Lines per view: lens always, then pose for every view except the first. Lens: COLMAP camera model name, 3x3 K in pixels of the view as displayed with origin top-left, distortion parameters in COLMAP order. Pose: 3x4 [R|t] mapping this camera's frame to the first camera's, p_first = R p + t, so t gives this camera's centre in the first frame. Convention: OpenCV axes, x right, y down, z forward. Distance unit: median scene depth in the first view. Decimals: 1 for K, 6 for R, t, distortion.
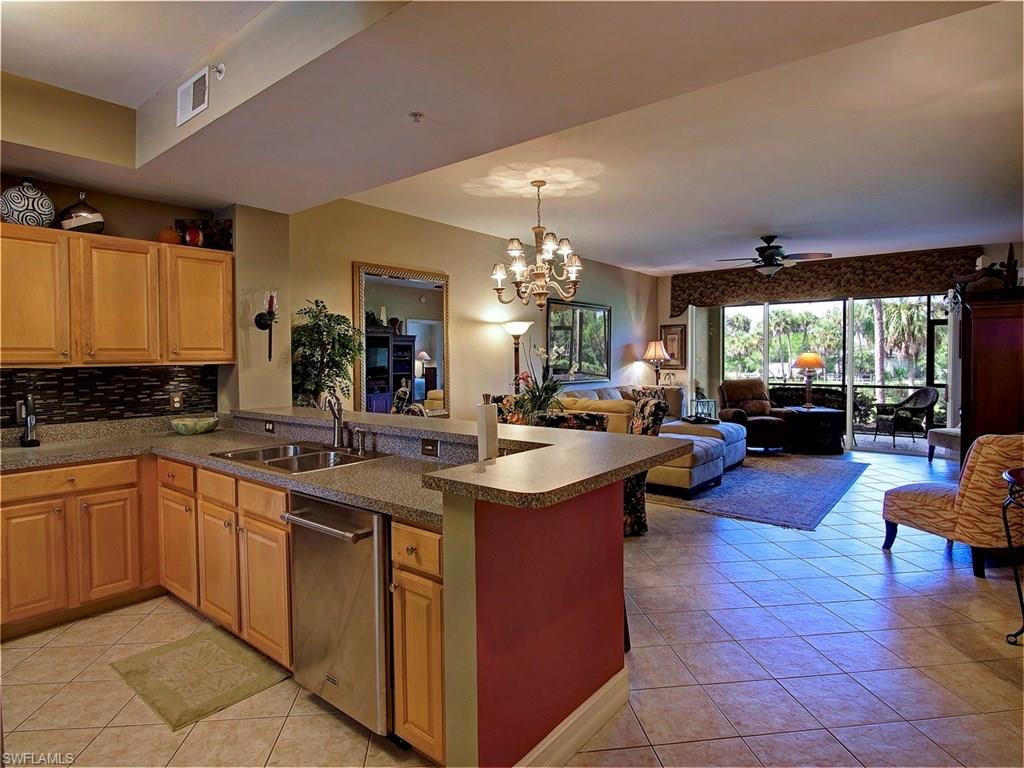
lens RADIAL K [[561.4, 0, 511.8], [0, 561.4, 372.6], [0, 0, 1]] dist [-0.019229, -0.000581]
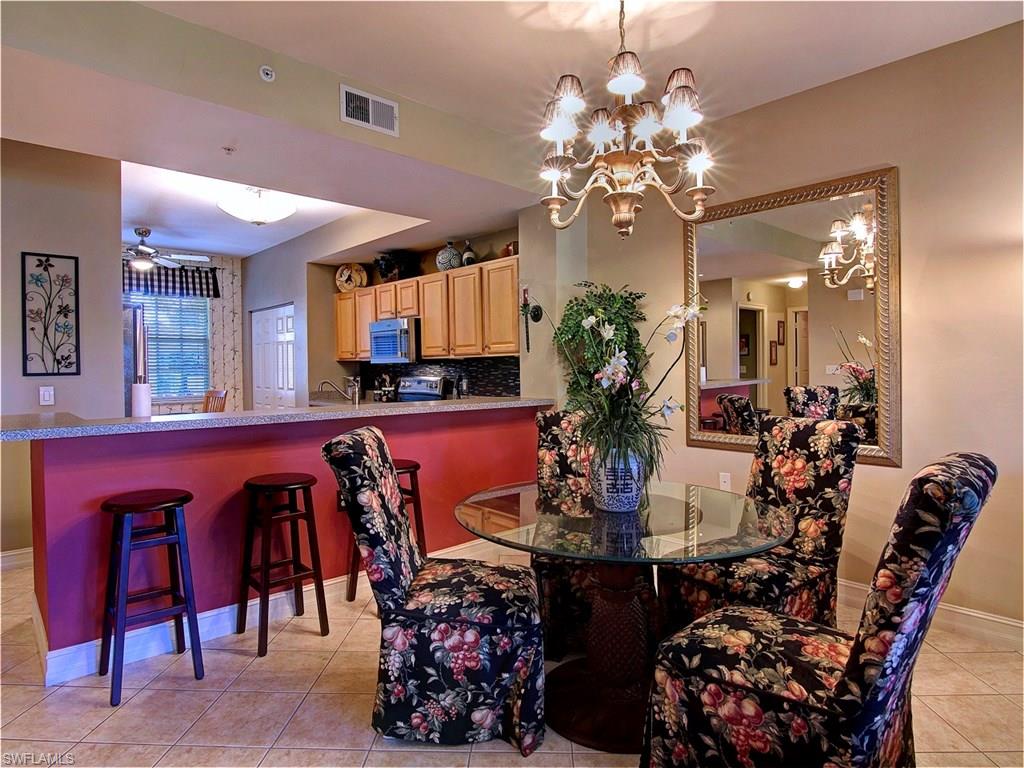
lens RADIAL K [[585.2, 0, 512.9], [0, 585.2, 371.1], [0, 0, 1]] dist [-0.006741, -0.003085]
pose [[-0.144594, 0.014679, -0.989382, 0.322105], [-0.017163, 0.999702, 0.017340, -0.002050], [0.989342, 0.019488, -0.144299, 0.572940]]
